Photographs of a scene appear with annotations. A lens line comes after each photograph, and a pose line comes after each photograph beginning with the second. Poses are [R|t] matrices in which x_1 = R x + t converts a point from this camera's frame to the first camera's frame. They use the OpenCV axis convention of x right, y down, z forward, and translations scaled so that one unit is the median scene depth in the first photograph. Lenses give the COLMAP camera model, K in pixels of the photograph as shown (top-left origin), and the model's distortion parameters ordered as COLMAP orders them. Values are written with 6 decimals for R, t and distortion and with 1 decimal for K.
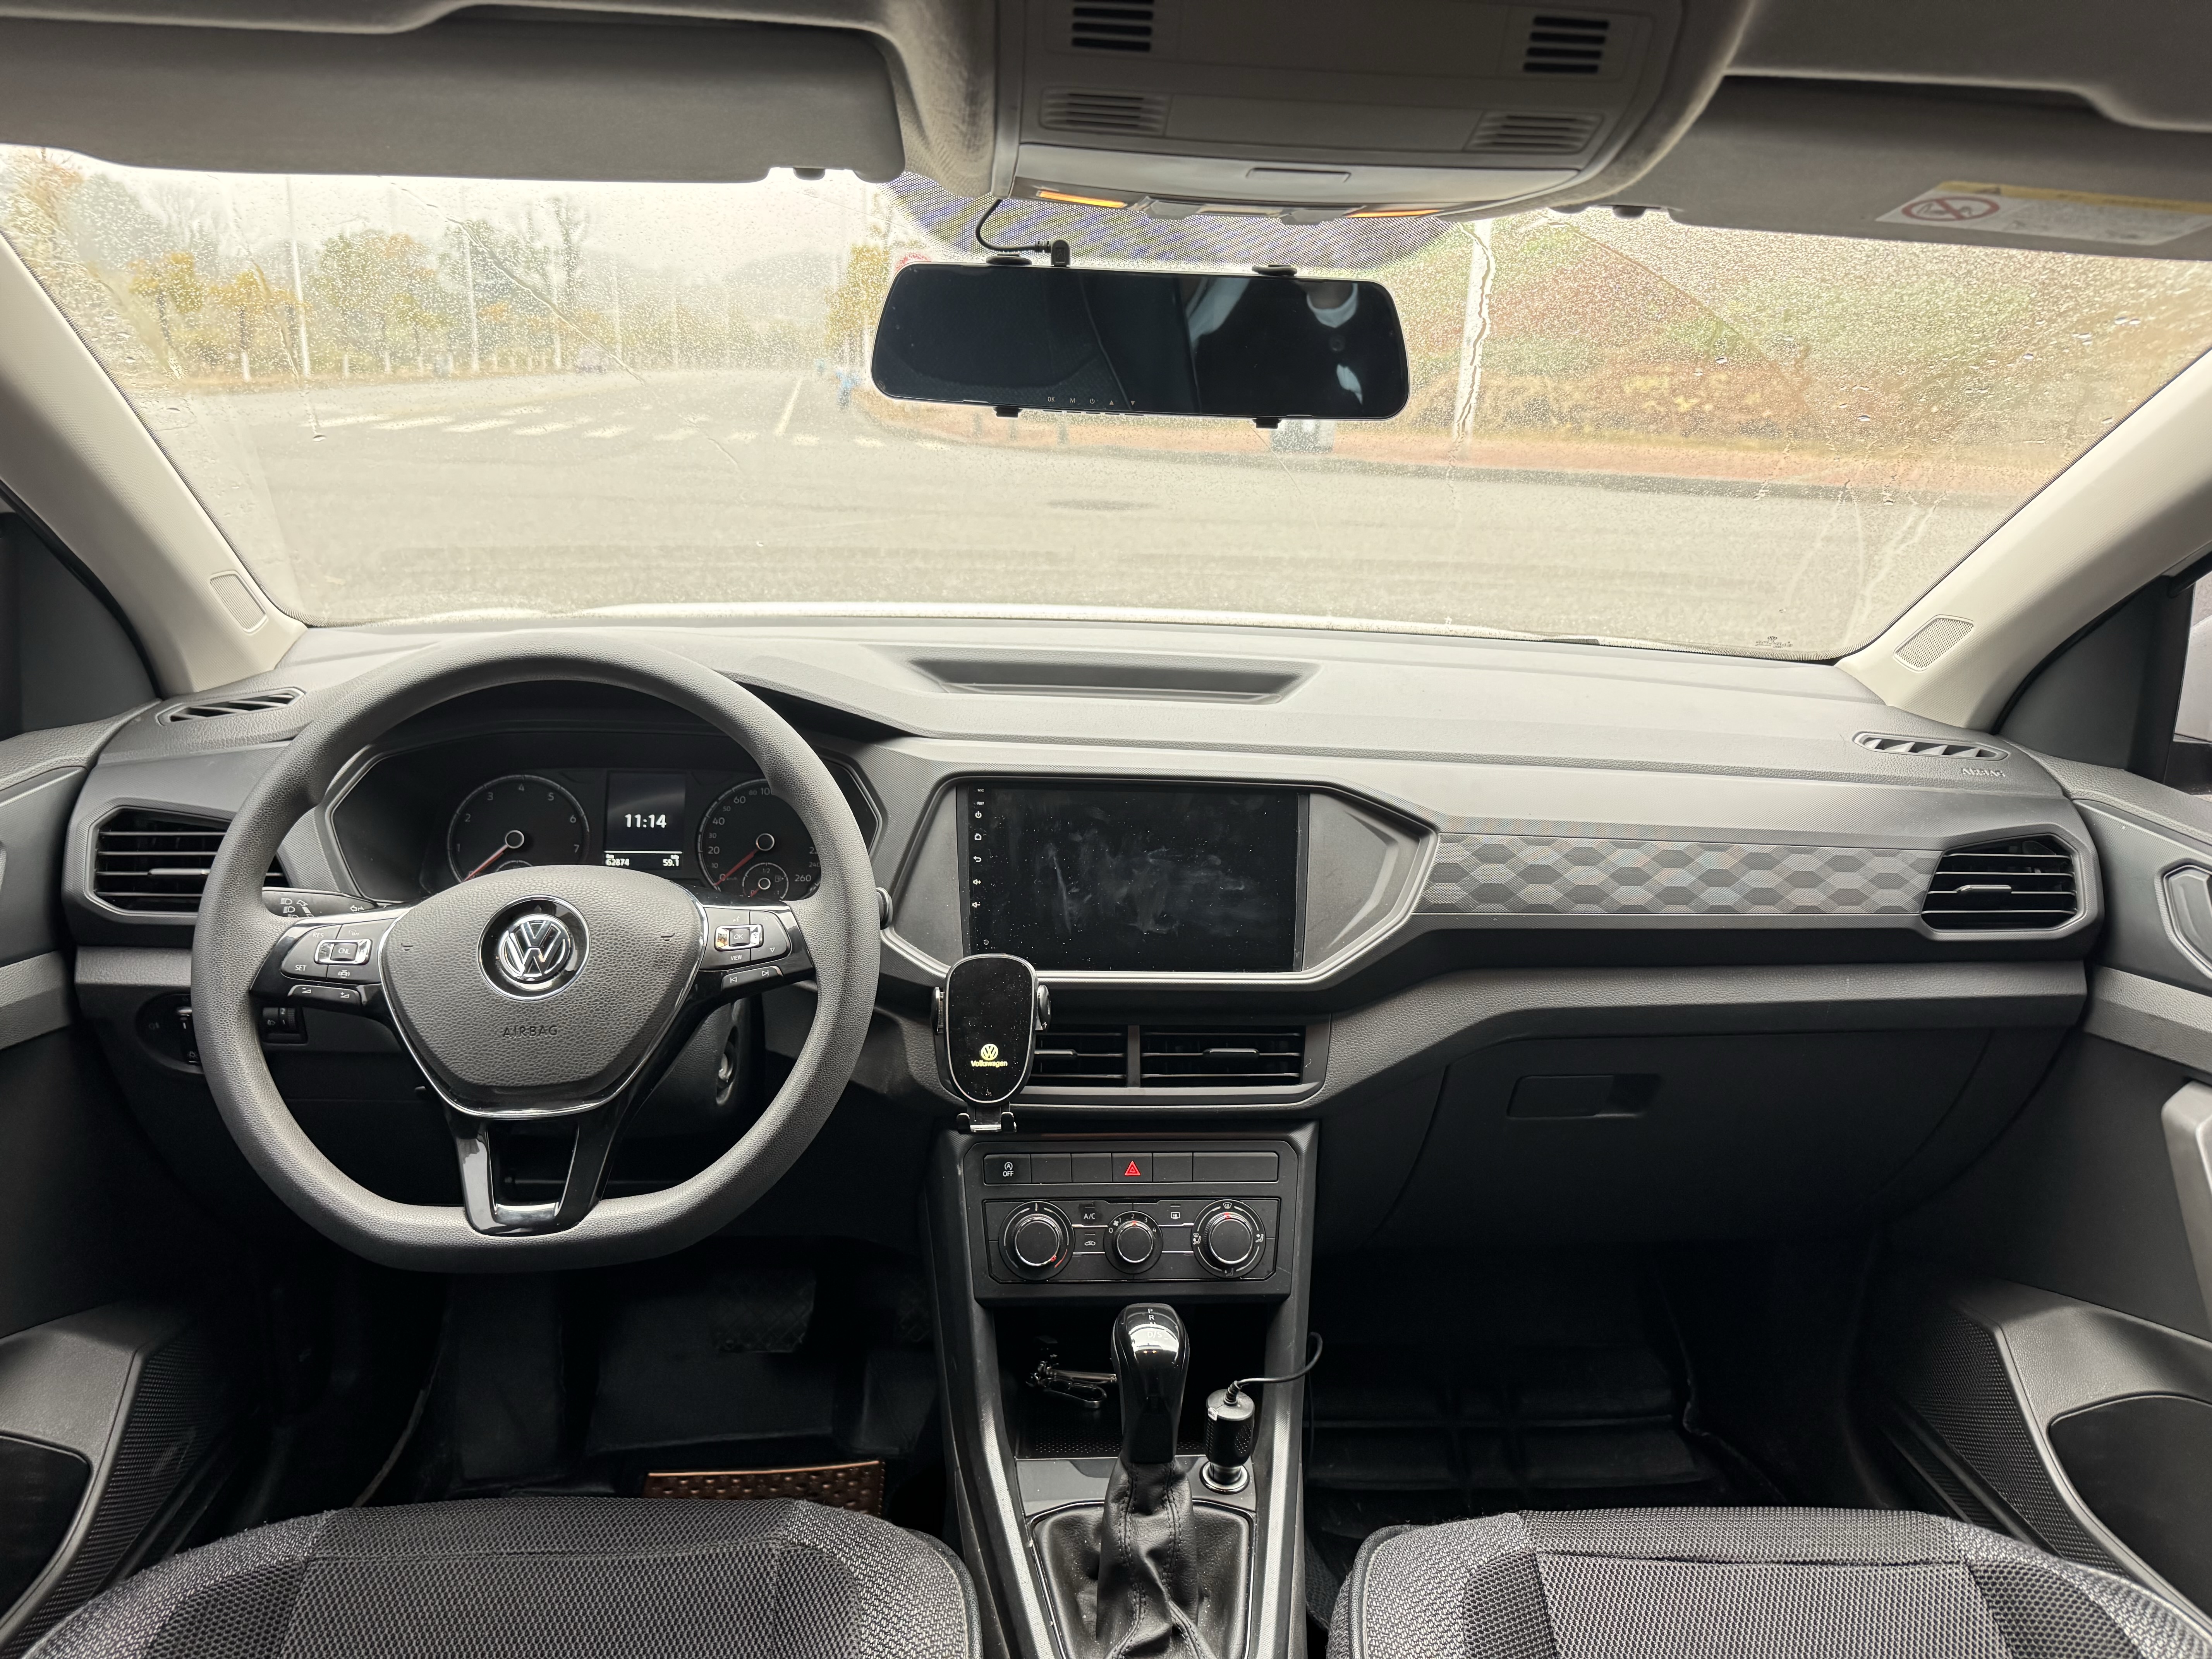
lens RADIAL K [[1599.5, 0, 1100.4], [0, 1599.5, 831.3], [0, 0, 1]] dist [0.007271, -0.003746]
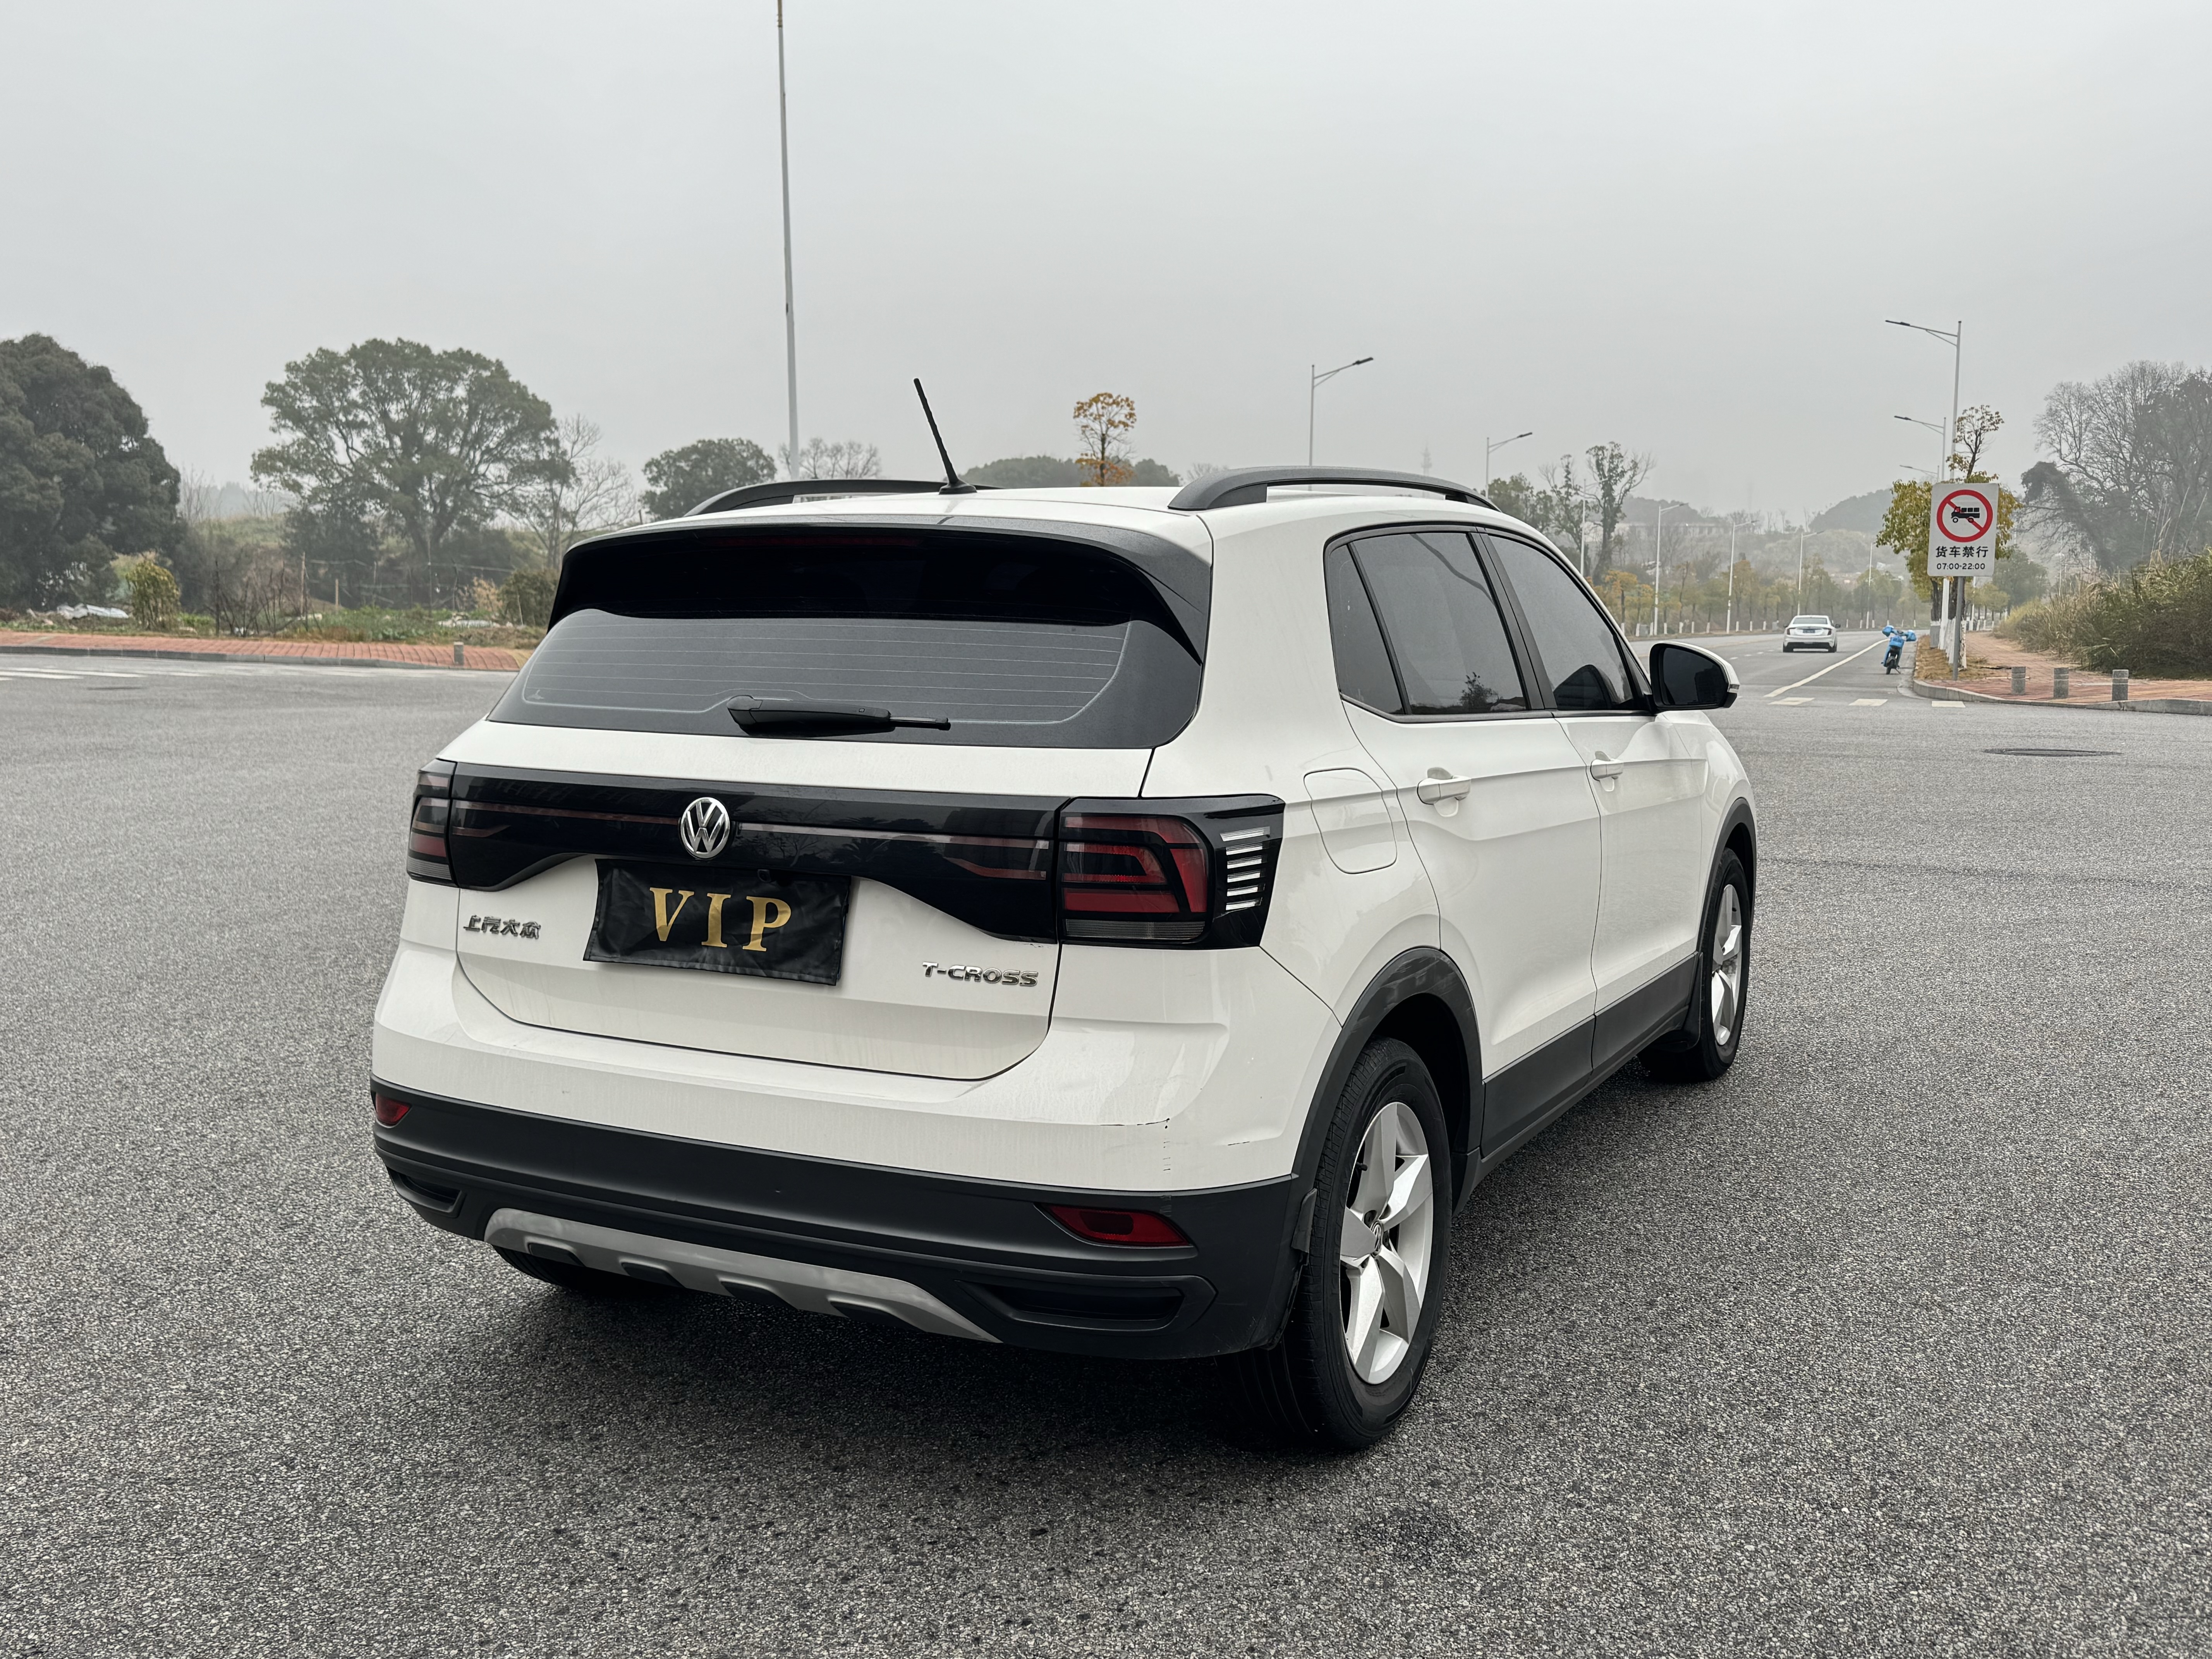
lens RADIAL K [[1986.5, 0, 1090.2], [0, 1986.5, 842.7], [0, 0, 1]] dist [0.122206, -0.166007]
pose [[0.849901, 0.029949, -0.526091, 0.056087], [-0.123337, 0.981956, -0.143352, 0.033197], [0.512305, 0.186722, 0.838259, -0.098958]]
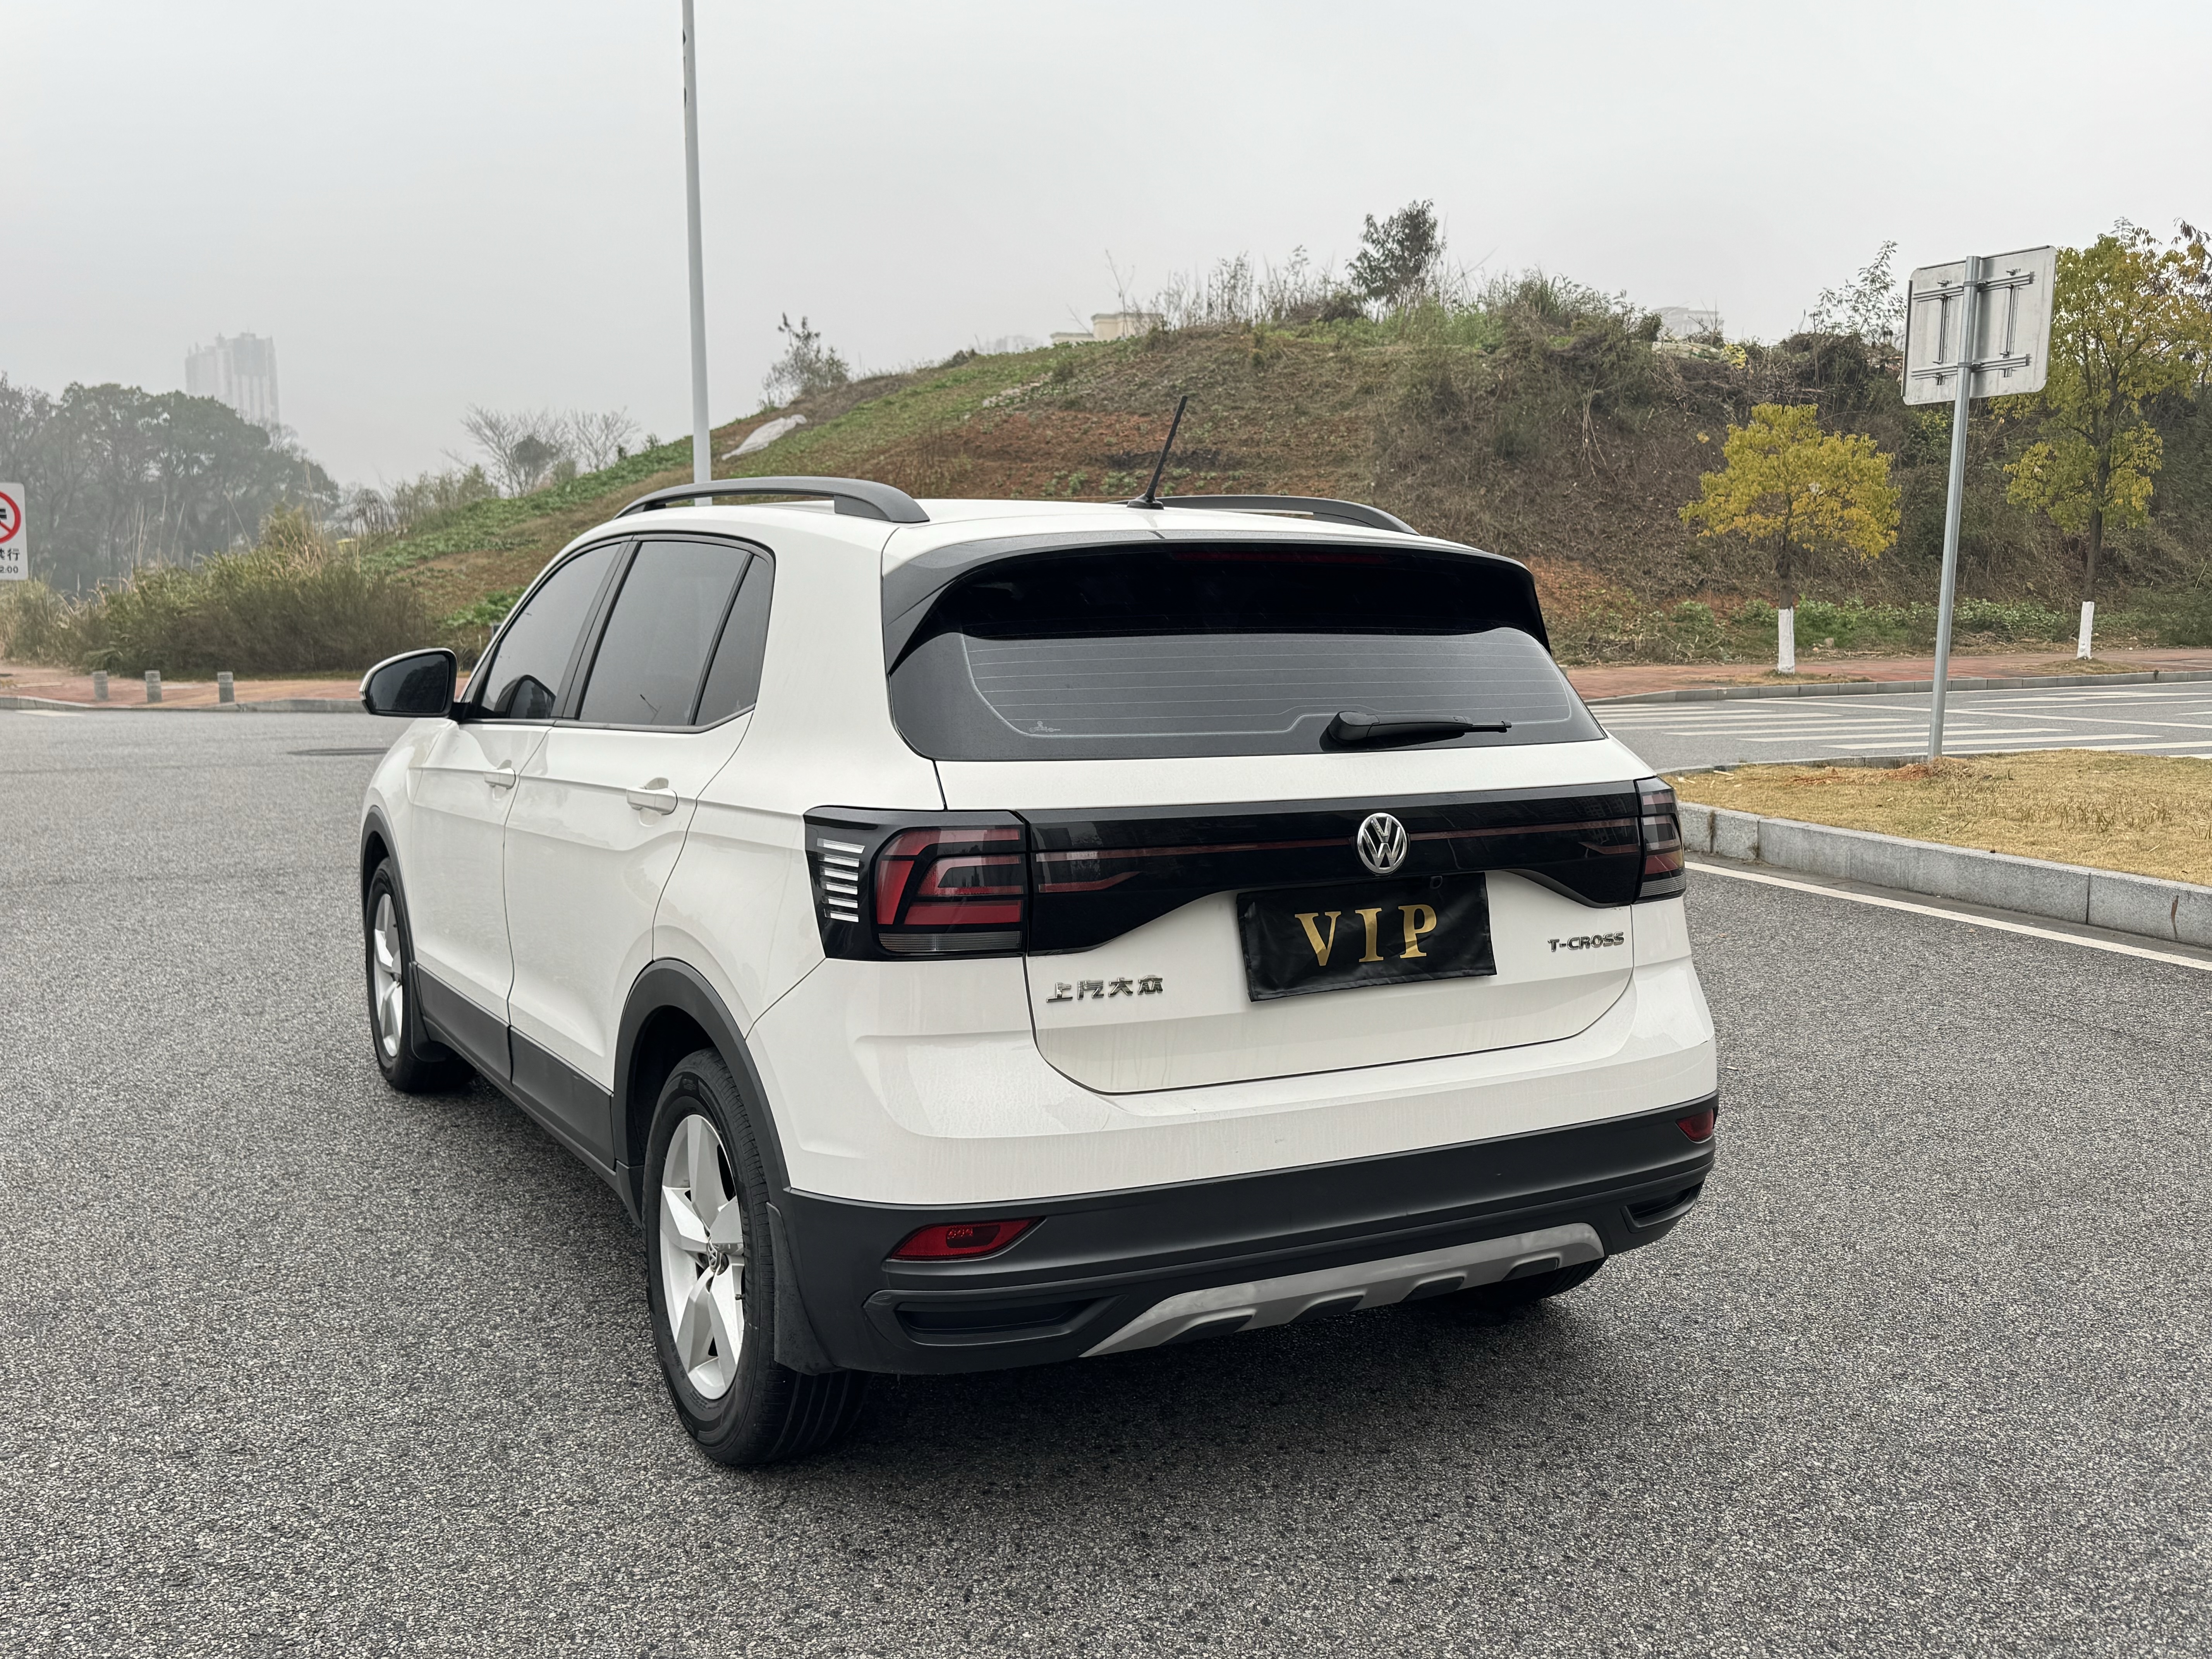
lens RADIAL K [[1986.5, 0, 1103.4], [0, 1986.5, 836.3], [0, 0, 1]] dist [0.122206, -0.166007]
pose [[0.910709, -0.078986, 0.405425, -0.029969], [0.145630, 0.979916, -0.136220, 0.032210], [-0.386524, 0.183099, 0.903922, -0.107087]]
